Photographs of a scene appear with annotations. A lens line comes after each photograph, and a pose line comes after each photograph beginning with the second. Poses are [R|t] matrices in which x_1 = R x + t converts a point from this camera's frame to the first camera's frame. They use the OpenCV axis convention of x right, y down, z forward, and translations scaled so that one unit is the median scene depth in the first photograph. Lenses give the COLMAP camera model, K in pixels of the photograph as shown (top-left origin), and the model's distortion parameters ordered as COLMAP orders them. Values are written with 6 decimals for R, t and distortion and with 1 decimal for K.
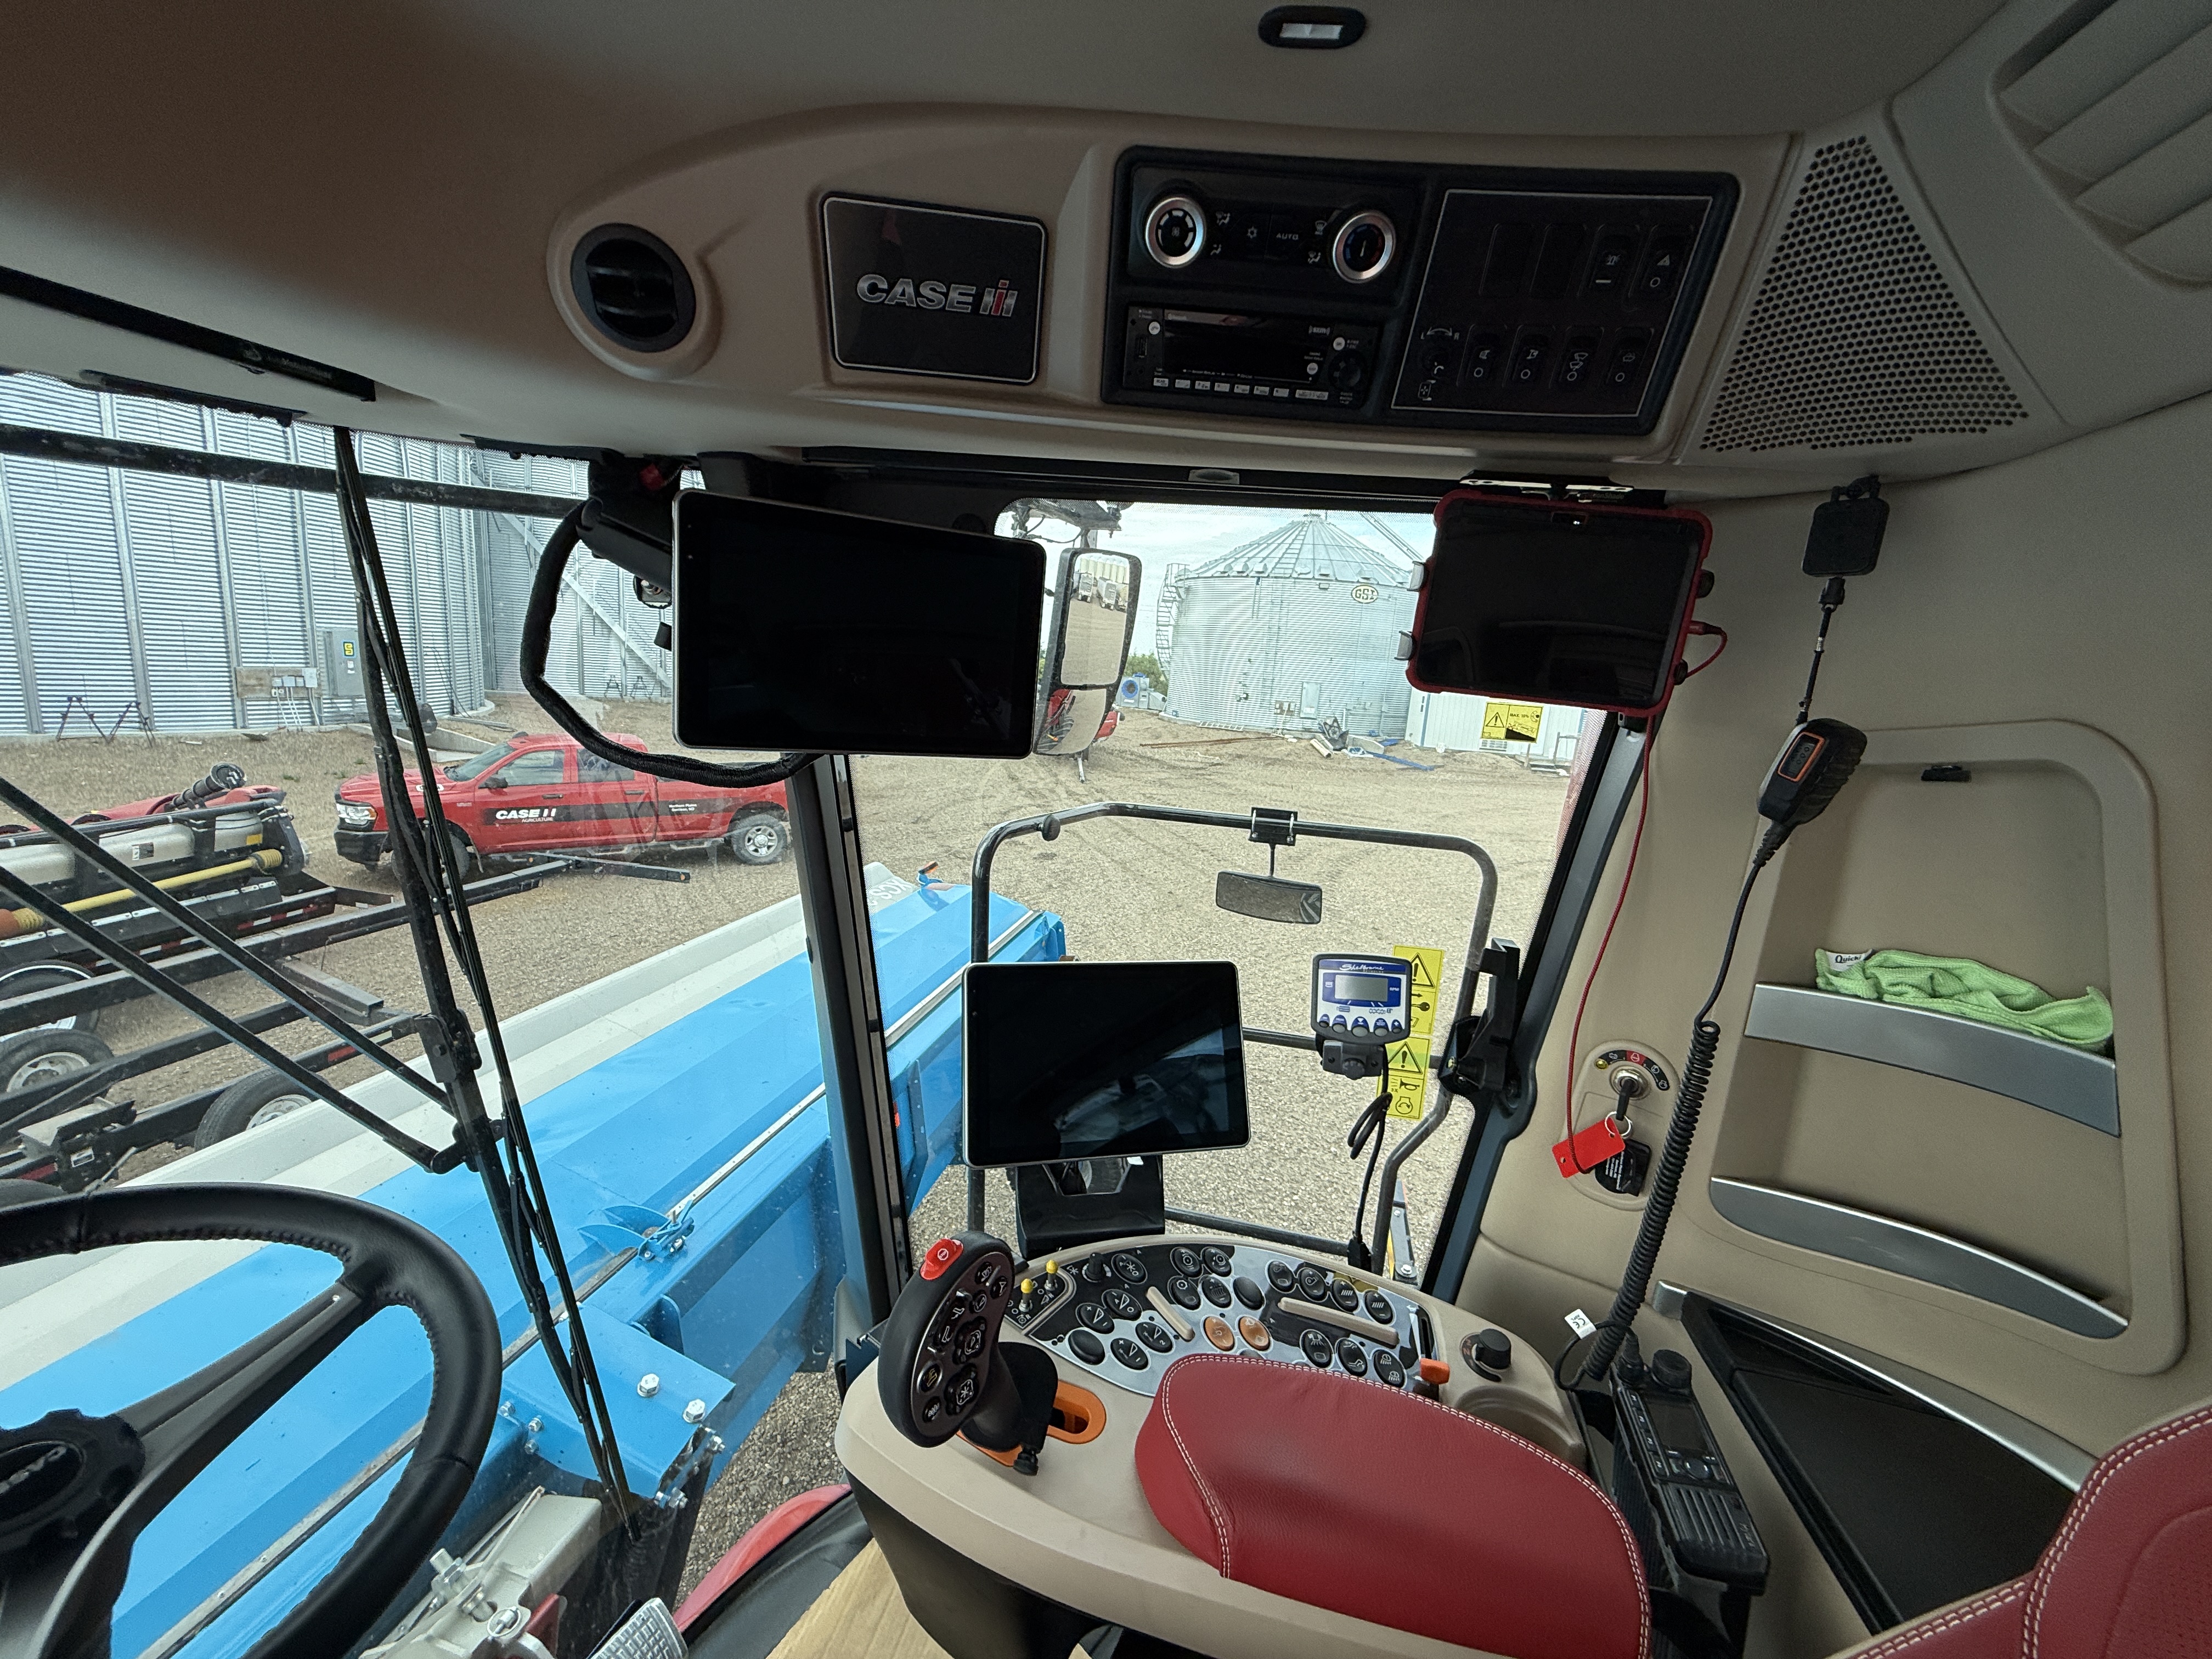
lens RADIAL K [[902.8, 0, 1106.0], [0, 902.8, 826.1], [0, 0, 1]] dist [-0.000244, -0.000594]
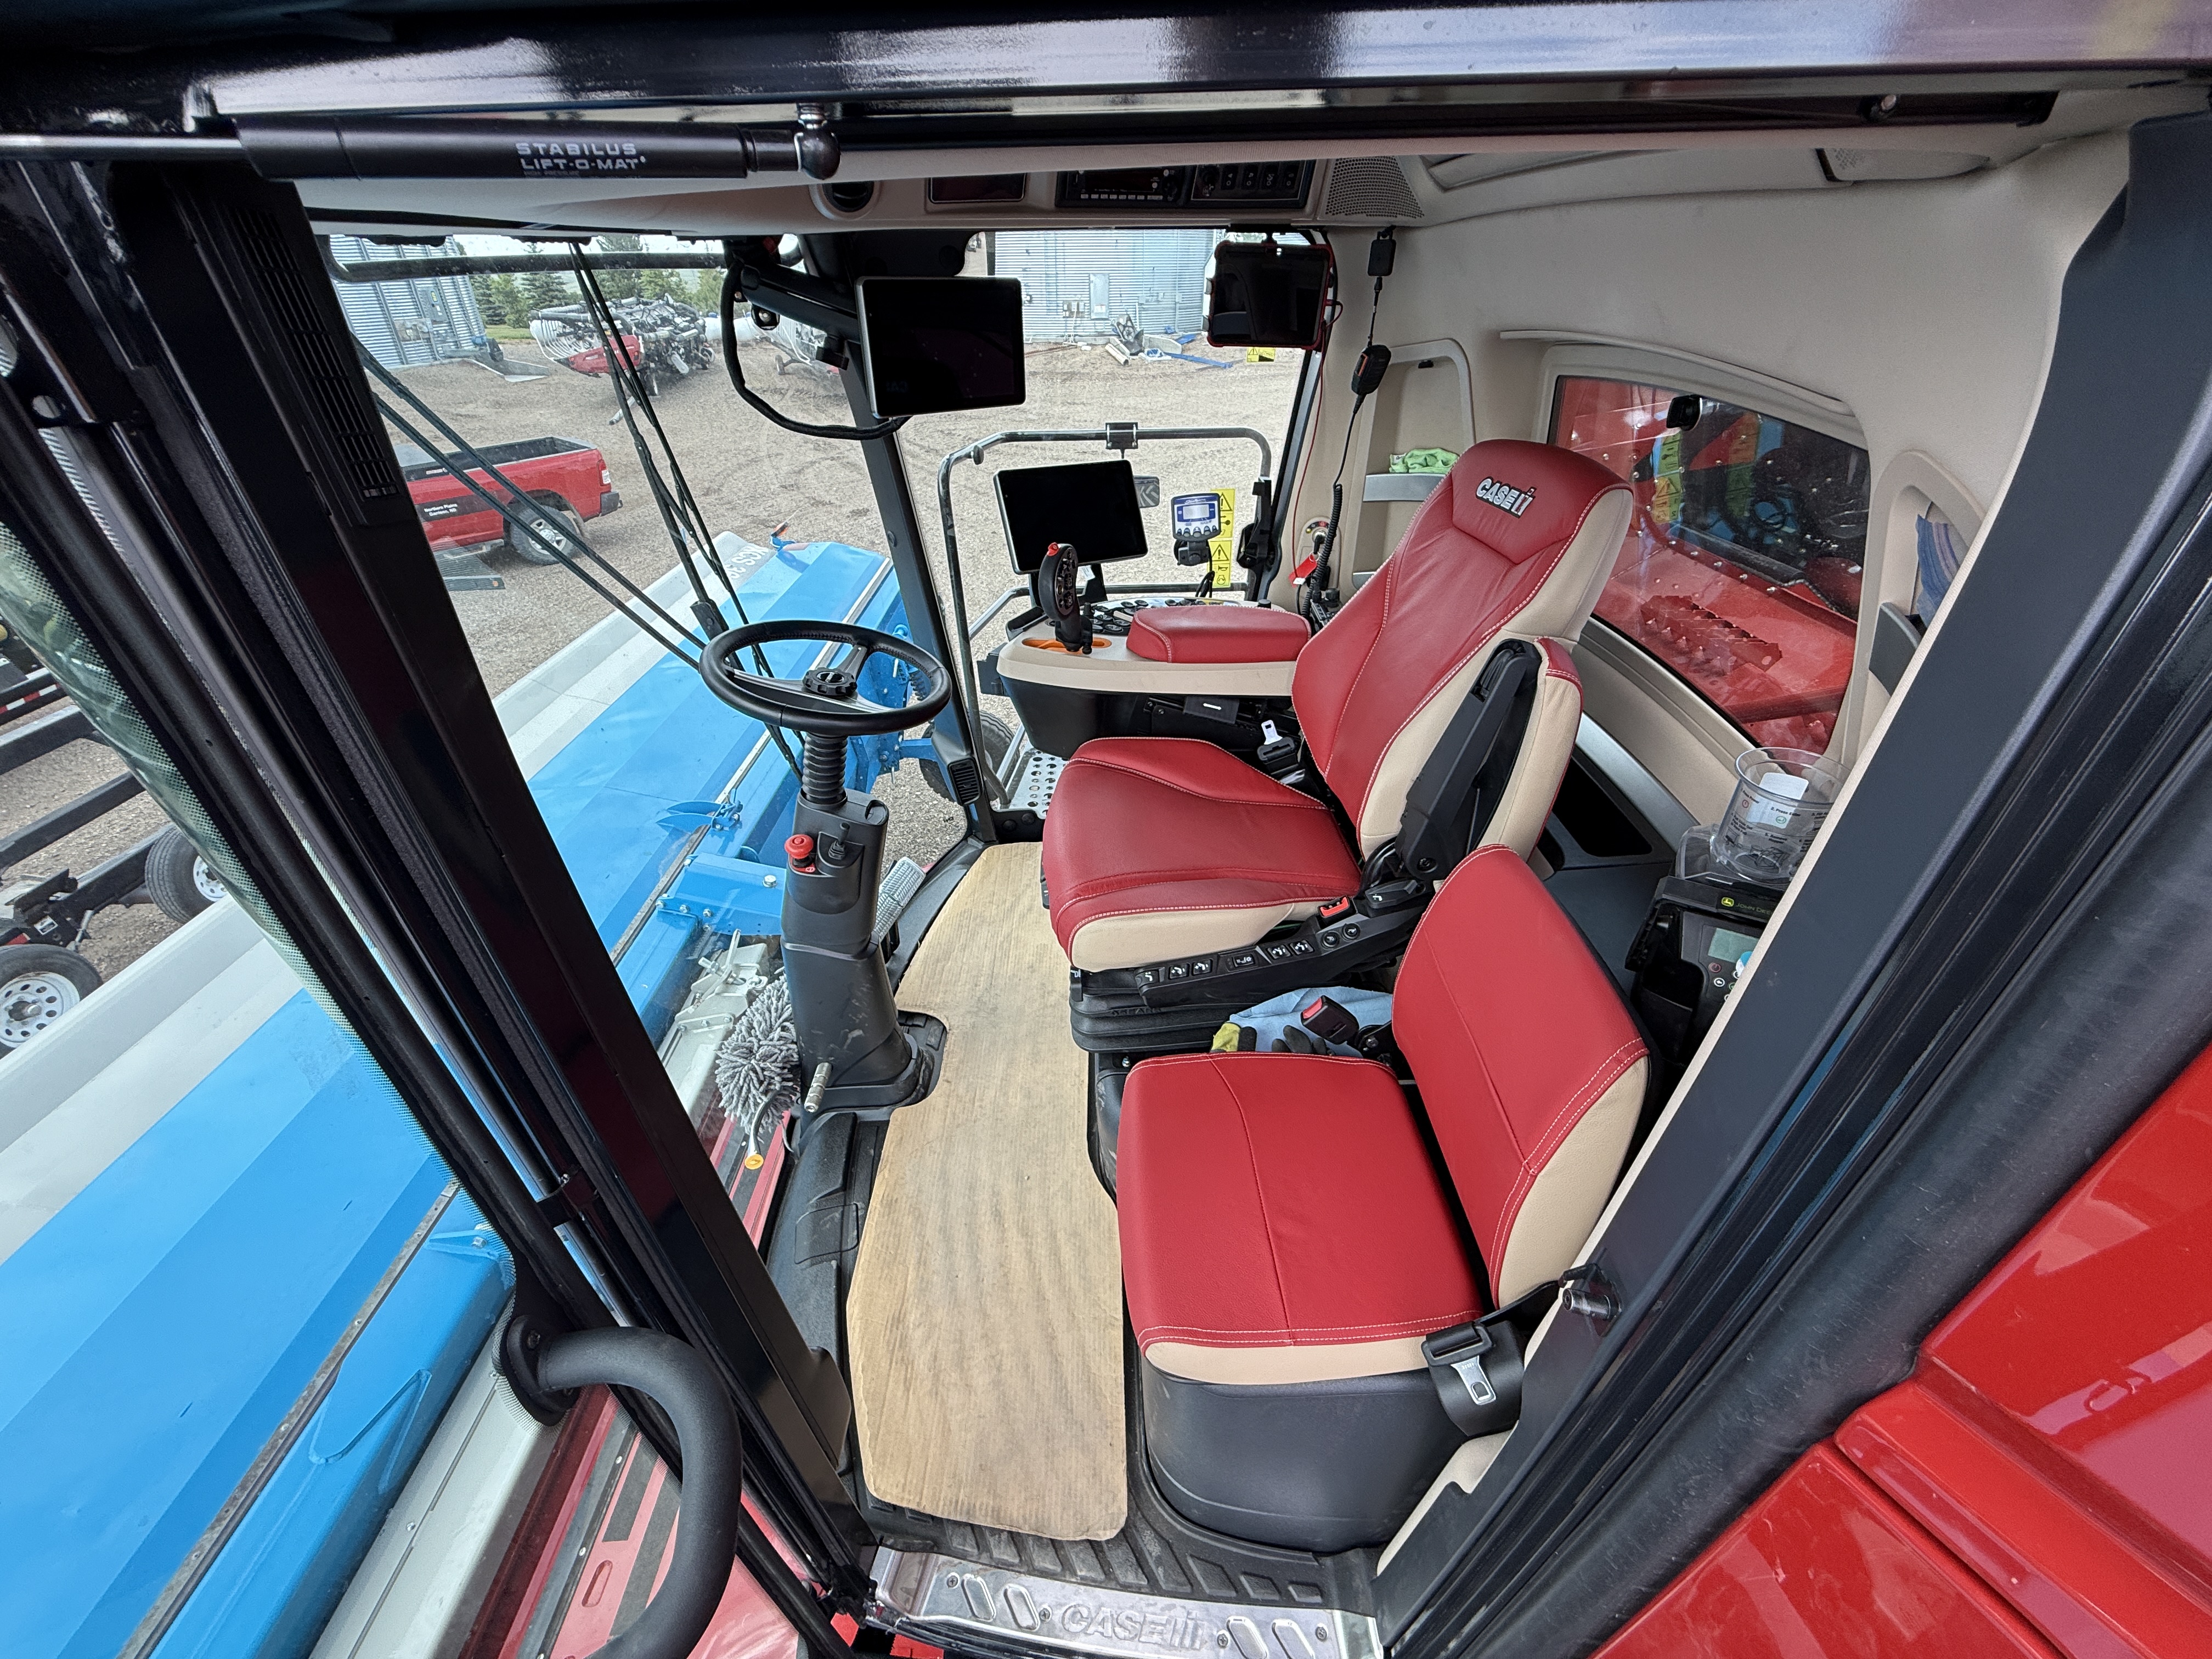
lens RADIAL K [[879.4, 0, 1106.0], [0, 879.4, 829.5], [0, 0, 1]] dist [0.000805, -0.000240]
pose [[0.970211, -0.192391, 0.147228, -0.290229], [0.120474, 0.910410, 0.395776, 0.024097], [-0.210182, -0.366249, 0.906469, -0.853013]]
